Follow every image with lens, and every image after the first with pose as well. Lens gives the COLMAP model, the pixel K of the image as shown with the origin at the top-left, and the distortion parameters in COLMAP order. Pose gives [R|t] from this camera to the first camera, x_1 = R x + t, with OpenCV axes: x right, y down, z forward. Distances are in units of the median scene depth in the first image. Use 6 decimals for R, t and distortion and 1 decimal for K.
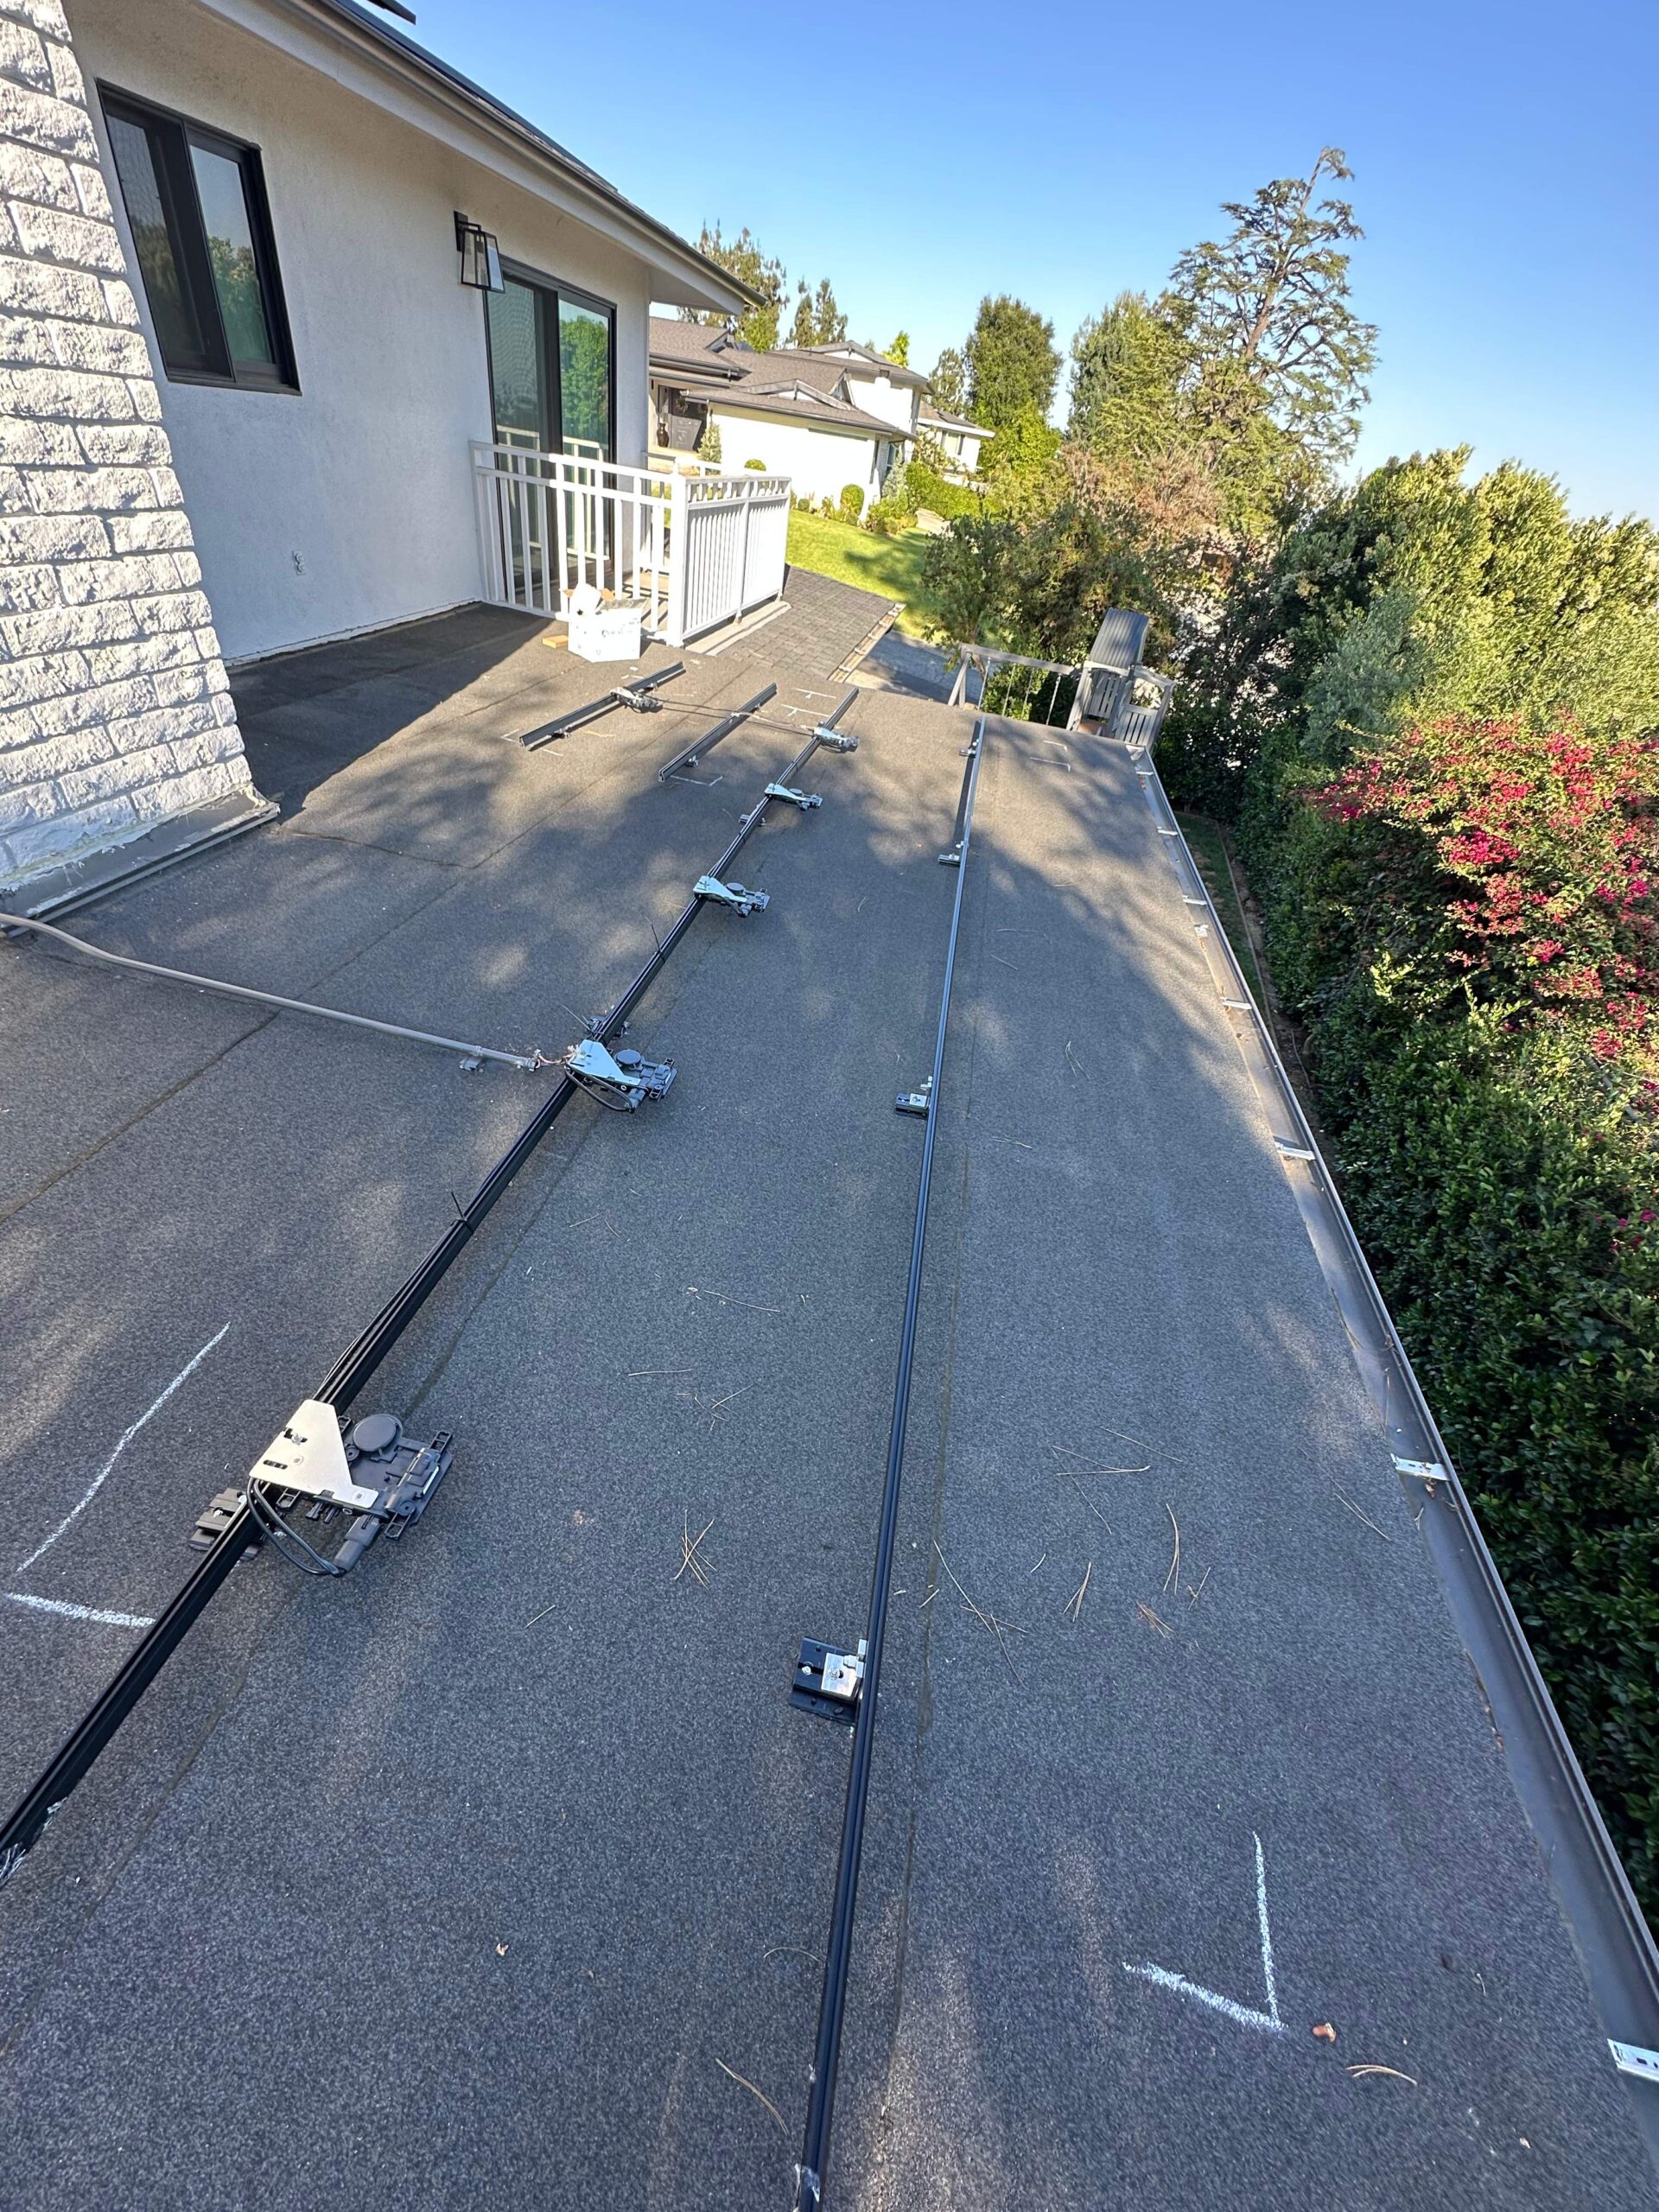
lens RADIAL K [[886.3, 0, 829.5], [0, 886.3, 1106.0], [0, 0, 1]] dist [-0.001203, -0.000319]
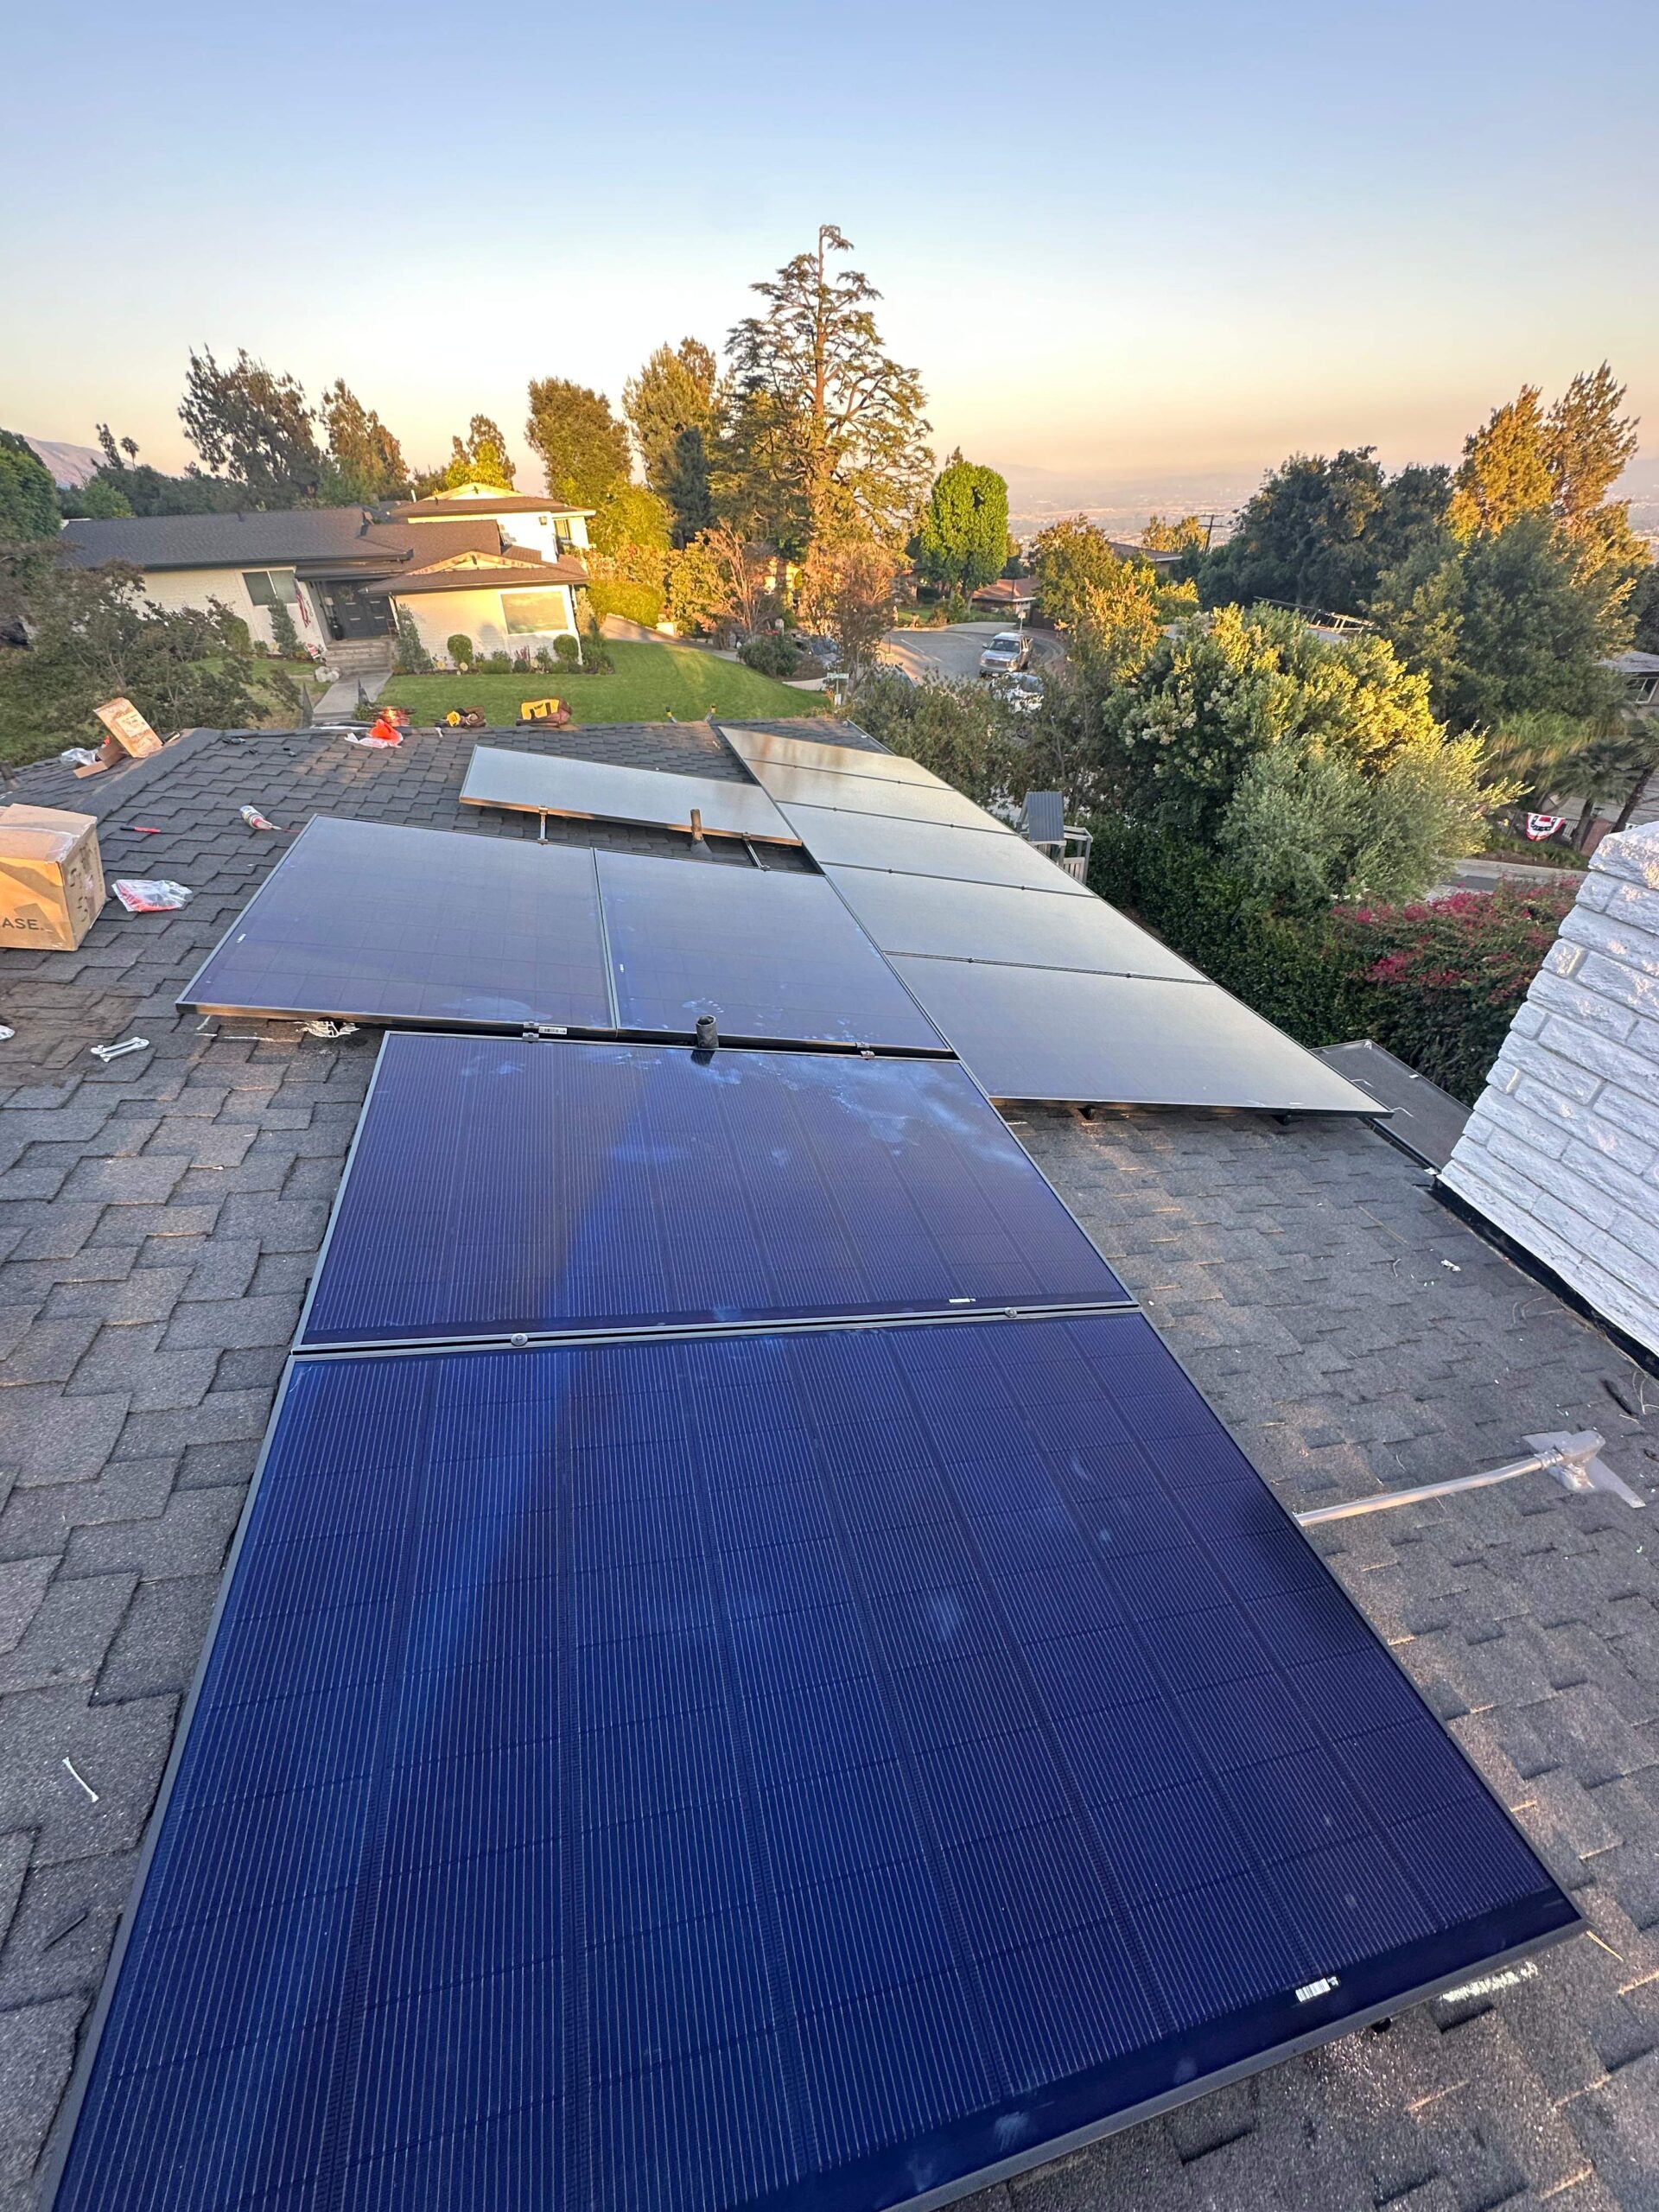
lens RADIAL K [[886.3, 0, 829.5], [0, 886.3, 1106.0], [0, 0, 1]] dist [-0.001203, -0.000319]
pose [[0.894213, -0.374781, 0.244791, -0.075428], [0.376276, 0.925533, 0.042489, -0.066330], [-0.242486, 0.054115, 0.968644, -0.012501]]
